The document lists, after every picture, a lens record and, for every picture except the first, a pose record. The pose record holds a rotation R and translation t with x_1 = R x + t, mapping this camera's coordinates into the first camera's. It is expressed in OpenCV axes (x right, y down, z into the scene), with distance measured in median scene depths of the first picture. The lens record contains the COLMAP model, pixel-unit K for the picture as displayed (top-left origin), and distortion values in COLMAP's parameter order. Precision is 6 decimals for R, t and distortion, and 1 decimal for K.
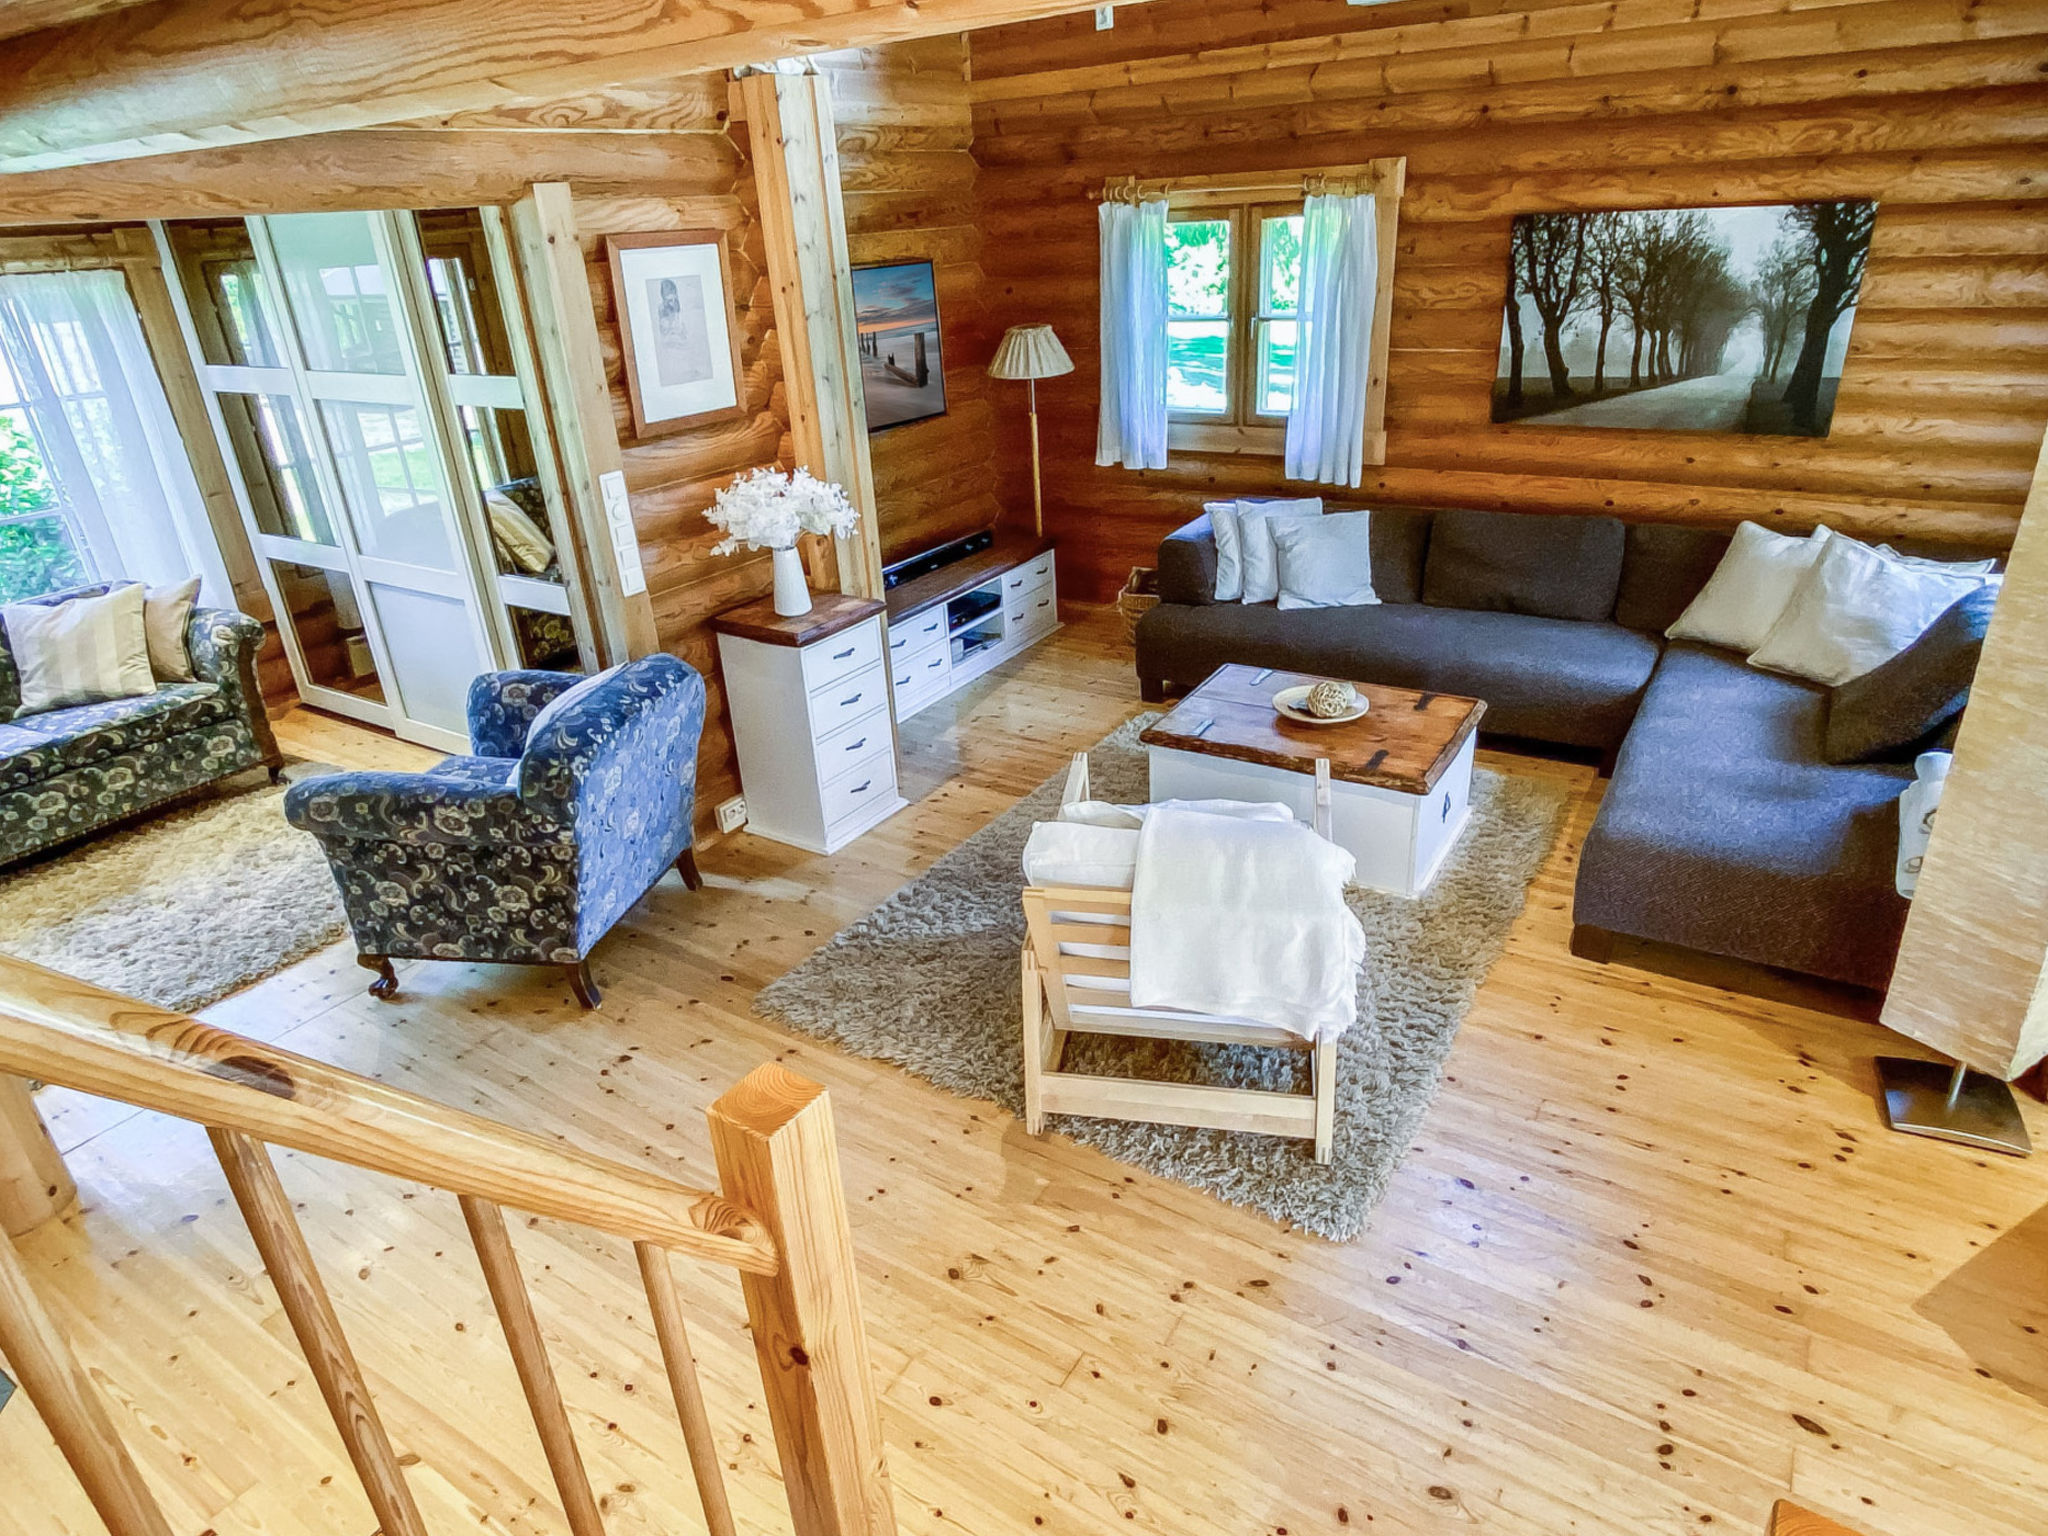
lens RADIAL K [[1189.6, 0, 1024.0], [0, 1189.6, 768.0], [0, 0, 1]] dist [-0.006447, -0.003072]
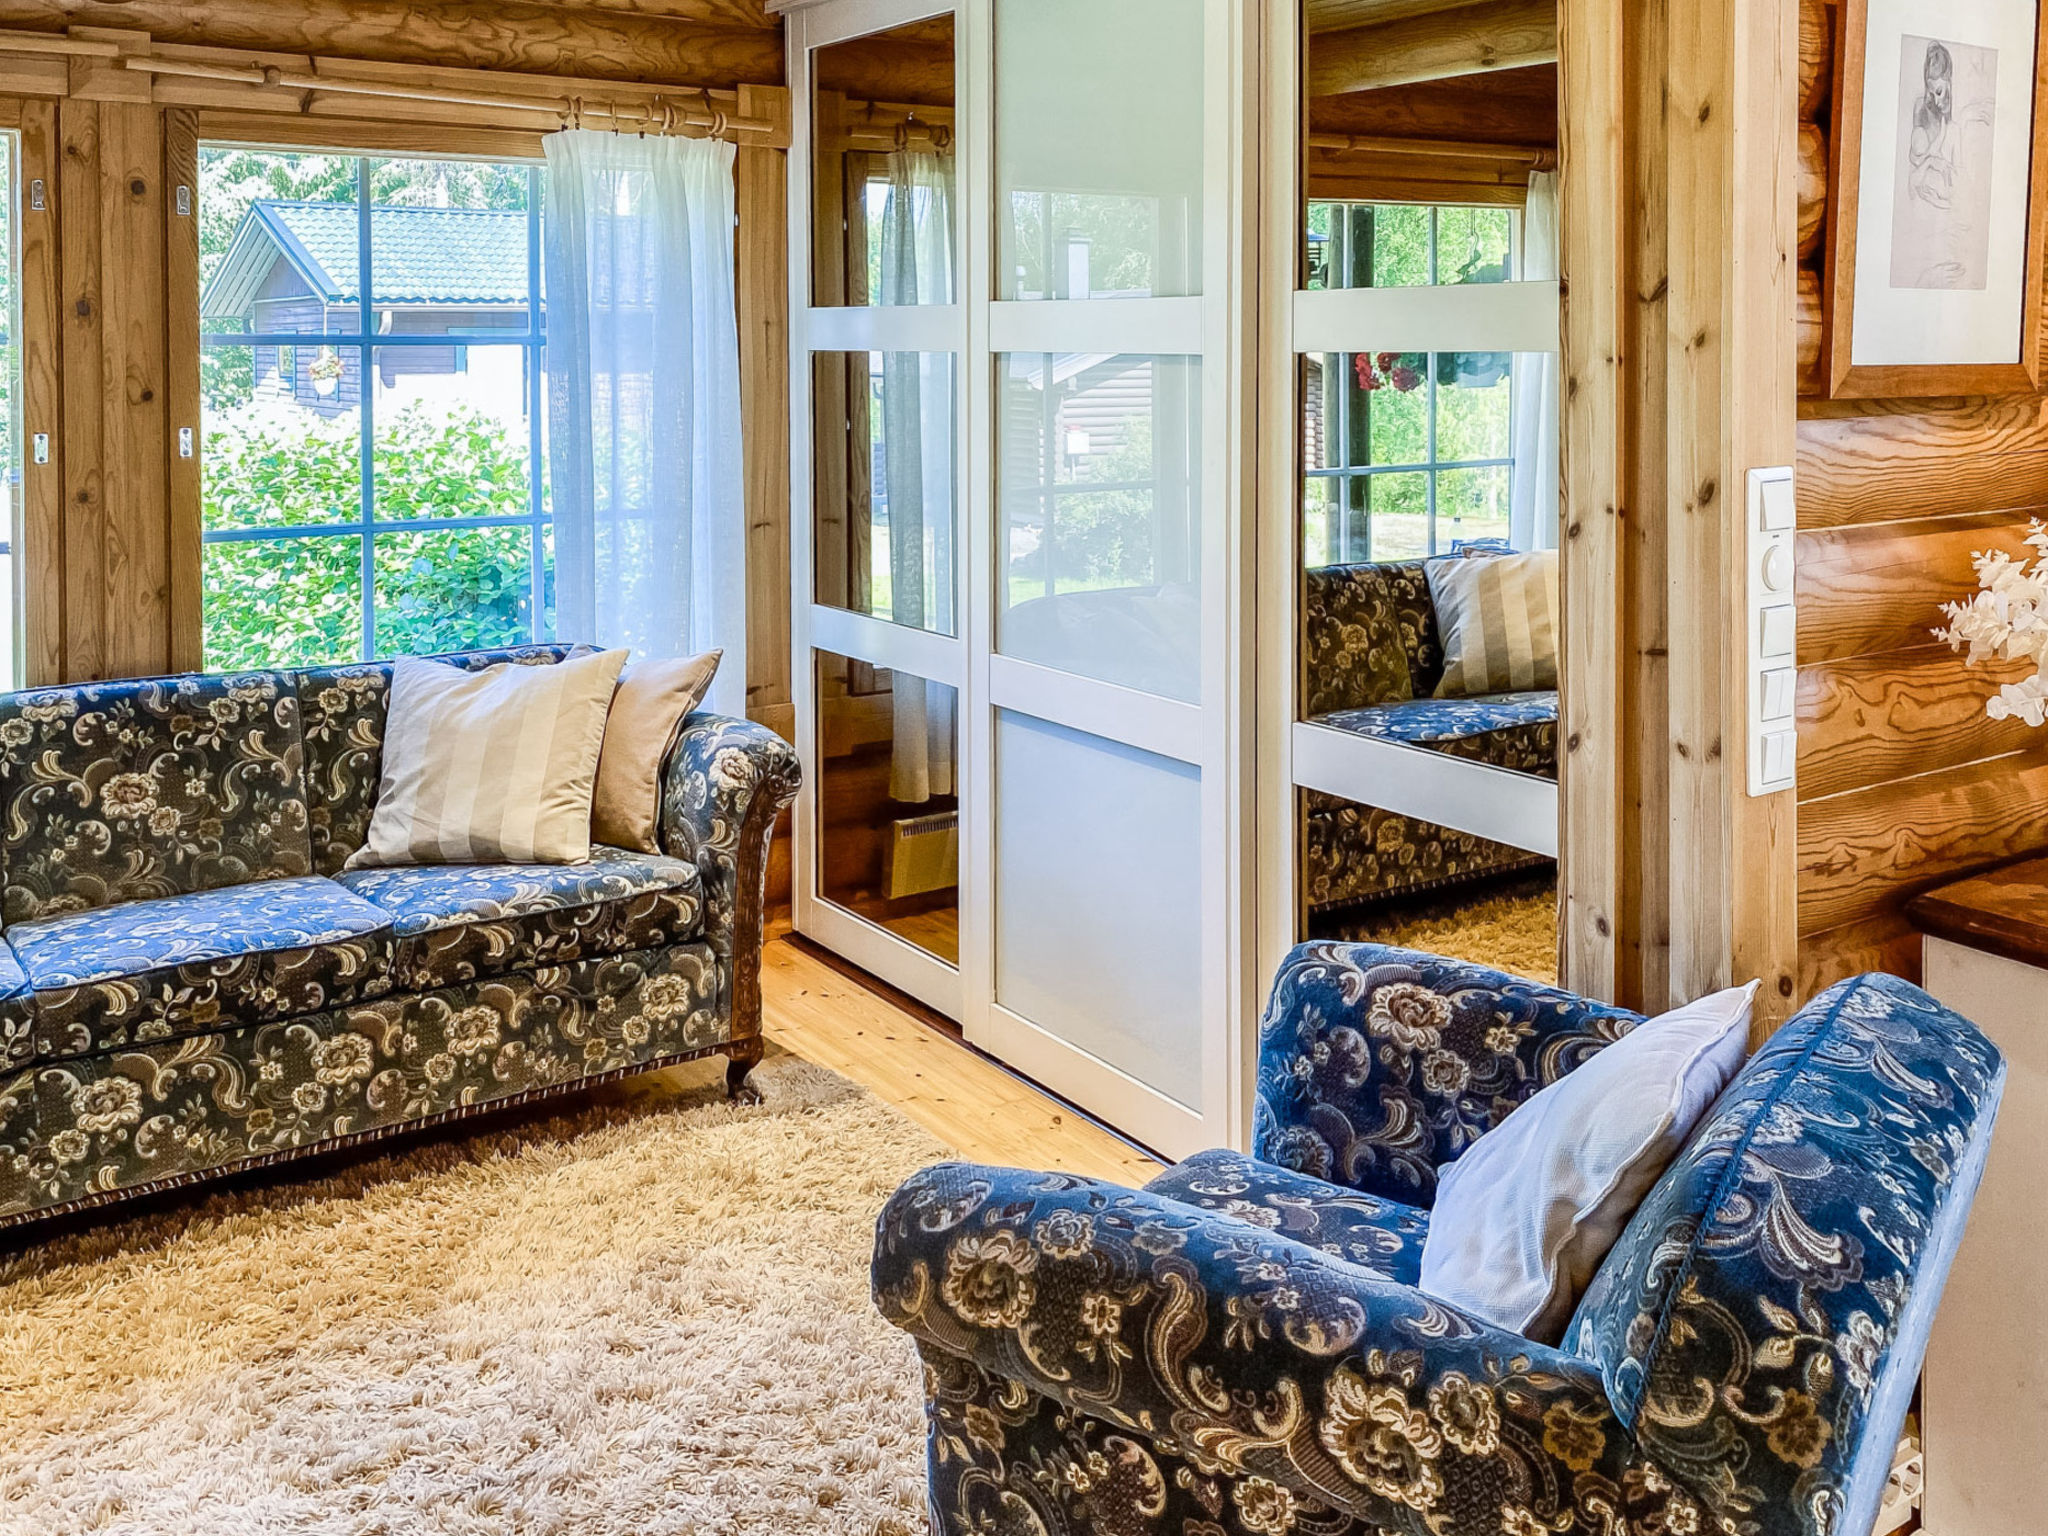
lens RADIAL K [[1834.3, 0, 1018.0], [0, 1834.3, 376.9], [0, 0, 1]] dist [0.008166, -0.020596]
pose [[0.918602, 0.052265, -0.391712, -0.292302], [-0.204785, 0.910702, -0.358728, -0.010566], [0.337984, 0.409745, 0.847276, 0.345225]]
